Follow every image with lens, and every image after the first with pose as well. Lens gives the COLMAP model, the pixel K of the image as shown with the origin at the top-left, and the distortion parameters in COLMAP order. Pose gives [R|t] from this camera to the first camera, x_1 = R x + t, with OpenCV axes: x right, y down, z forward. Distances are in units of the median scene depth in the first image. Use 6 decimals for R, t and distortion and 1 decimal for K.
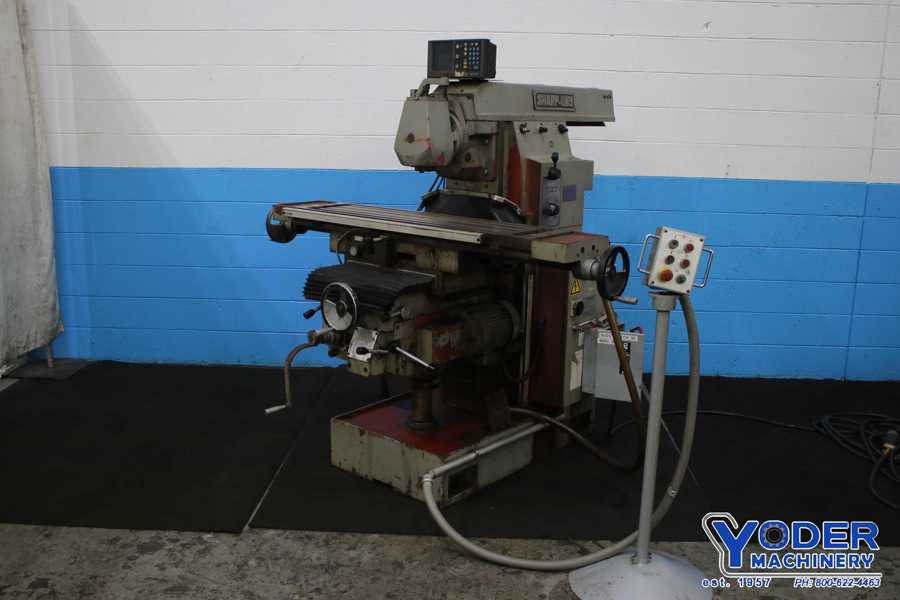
lens RADIAL K [[904.2, 0, 450.0], [0, 904.2, 300.0], [0, 0, 1]] dist [-0.100064, 0.007286]
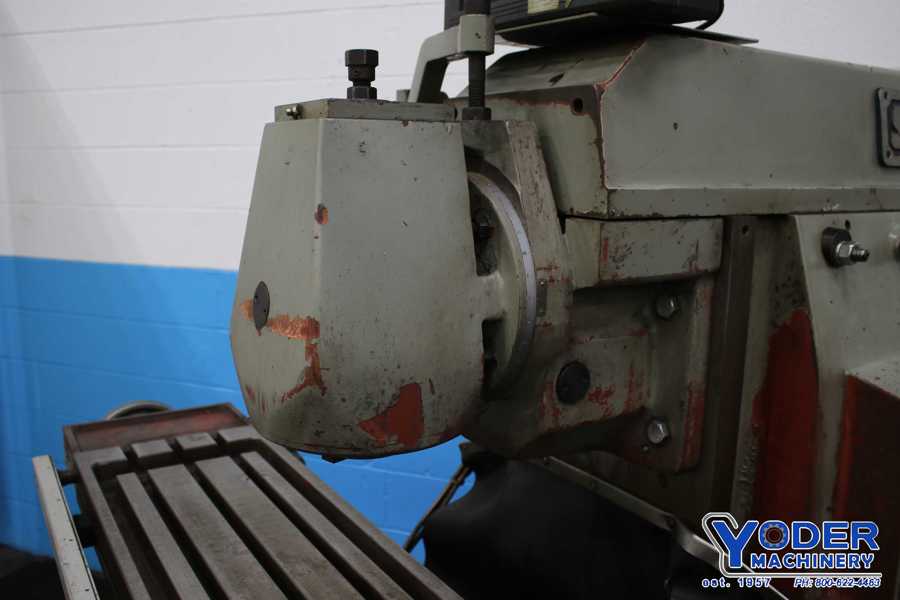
lens RADIAL K [[795.3, 0, 450.0], [0, 795.3, 300.0], [0, 0, 1]] dist [-0.143163, 0.111501]
pose [[0.952624, 0.048291, -0.300292, 0.046607], [-0.059492, 0.997828, -0.028266, -0.165149], [0.298274, 0.044792, 0.953429, 0.780932]]
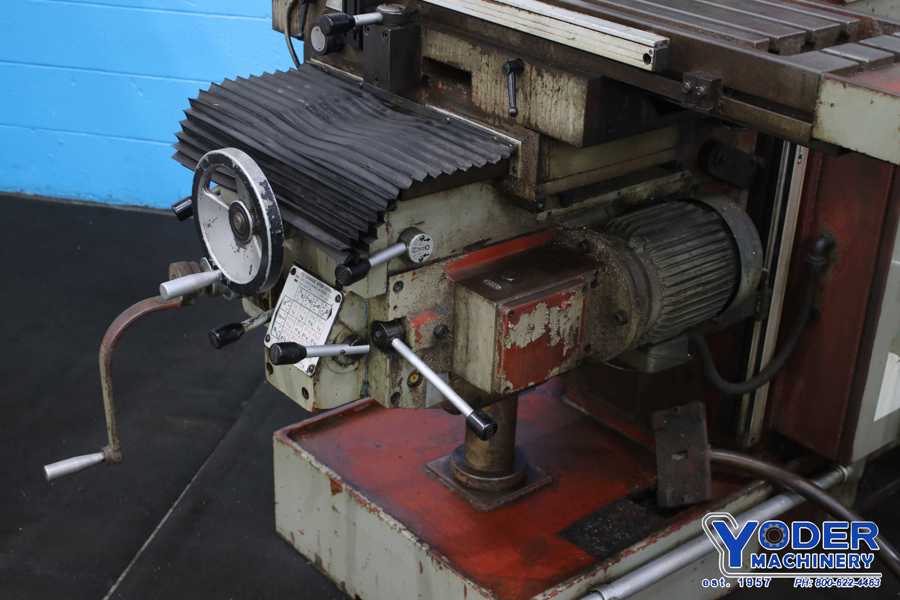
lens RADIAL K [[1292.9, 0, 450.0], [0, 1292.9, 300.0], [0, 0, 1]] dist [-0.013313, -0.023039]
pose [[0.983666, 0.094145, -0.153423, 0.039198], [-0.057267, 0.971714, 0.229111, -0.080648], [0.170653, -0.216582, 0.961233, 0.522887]]
